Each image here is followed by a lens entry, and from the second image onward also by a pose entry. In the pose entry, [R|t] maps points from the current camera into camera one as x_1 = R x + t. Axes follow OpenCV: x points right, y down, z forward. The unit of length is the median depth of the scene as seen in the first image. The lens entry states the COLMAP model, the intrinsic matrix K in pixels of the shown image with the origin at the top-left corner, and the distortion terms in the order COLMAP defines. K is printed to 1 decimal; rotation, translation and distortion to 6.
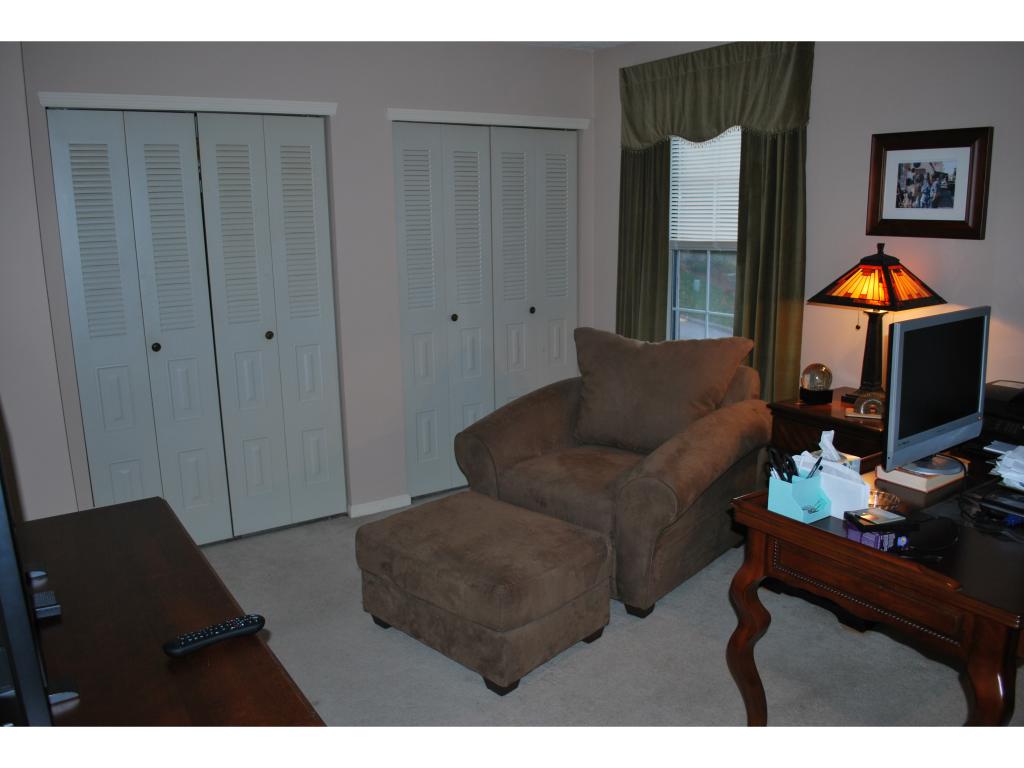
lens RADIAL K [[808.3, 0, 512.0], [0, 808.3, 384.0], [0, 0, 1]] dist [-0.077696, 0.005446]
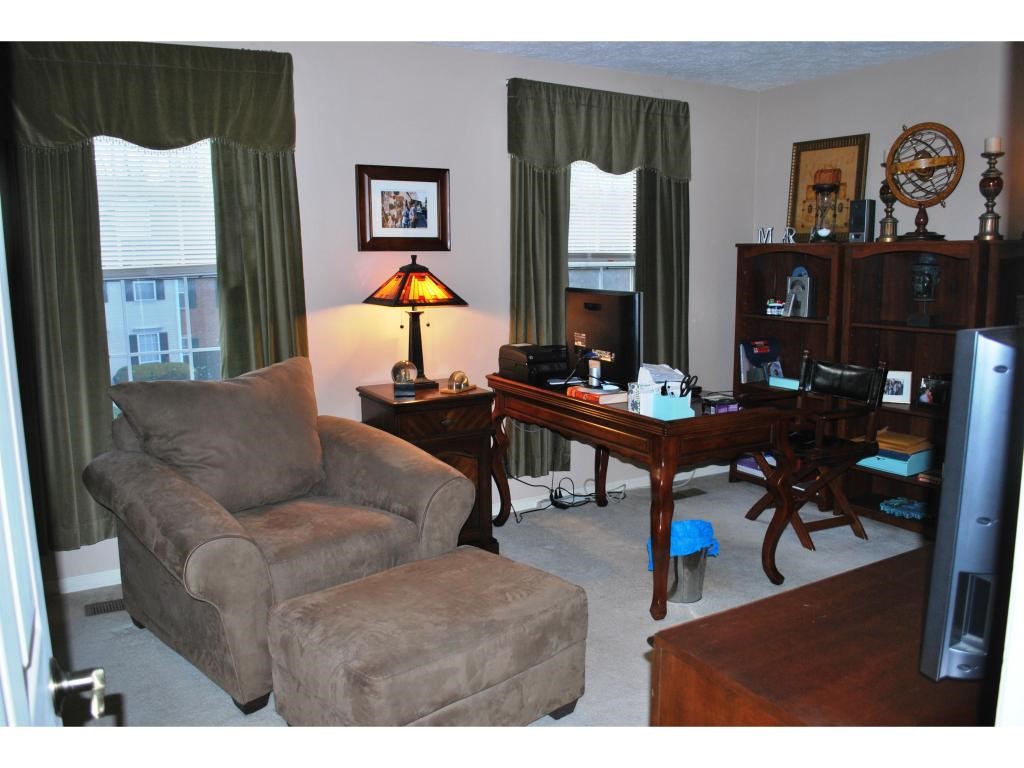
lens RADIAL K [[808.3, 0, 512.0], [0, 808.3, 384.0], [0, 0, 1]] dist [-0.077696, 0.005446]
pose [[0.079756, -0.144951, 0.986219, -0.757135], [0.223611, 0.966758, 0.124007, -0.102719], [-0.971410, 0.210639, 0.109518, 0.739951]]
